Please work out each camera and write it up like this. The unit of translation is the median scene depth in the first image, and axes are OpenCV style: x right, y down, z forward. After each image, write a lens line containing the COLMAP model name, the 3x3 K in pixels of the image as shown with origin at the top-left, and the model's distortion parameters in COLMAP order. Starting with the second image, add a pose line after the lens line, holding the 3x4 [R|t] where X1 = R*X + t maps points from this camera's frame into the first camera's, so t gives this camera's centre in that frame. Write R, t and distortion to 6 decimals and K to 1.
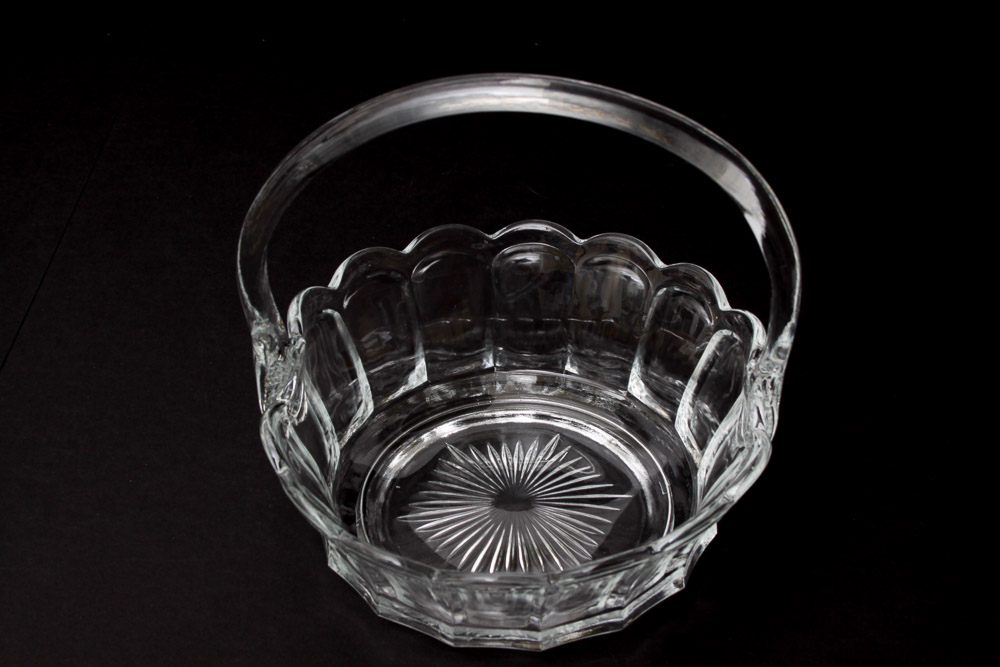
lens RADIAL K [[1902.0, 0, 494.4], [0, 1902.0, 330.6], [0, 0, 1]] dist [-0.045029, 0.000000]
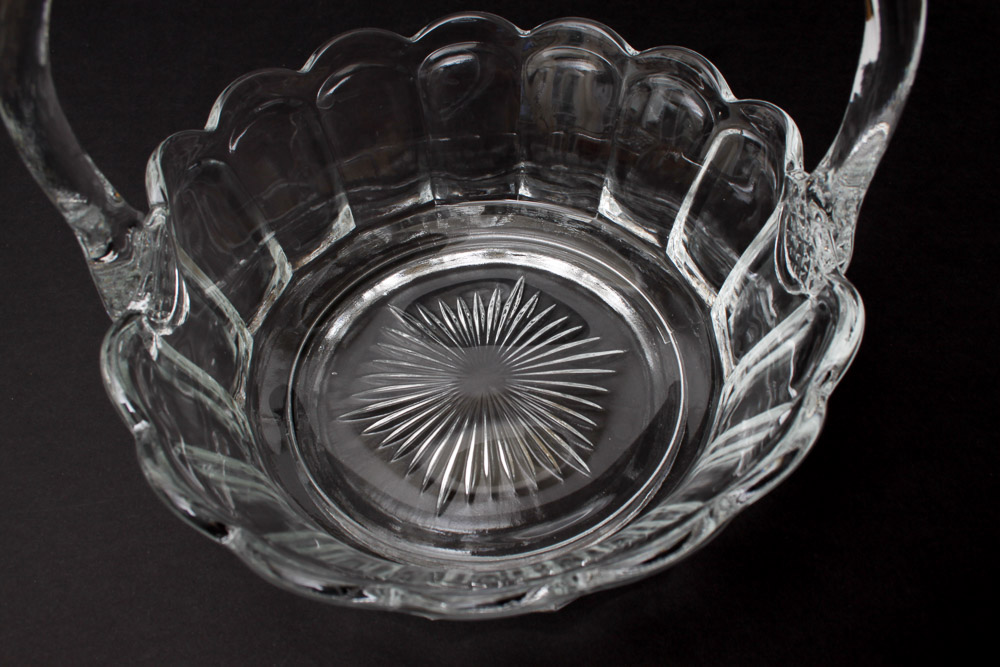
lens RADIAL K [[1005.0, 0, 503.4], [0, 1005.0, 327.6], [0, 0, 1]] dist [-0.091965, 0.000000]
pose [[0.990496, -0.123579, 0.060390, -0.003549], [0.109058, 0.973153, 0.202683, -0.012819], [-0.083816, -0.194171, 0.977380, 0.580254]]
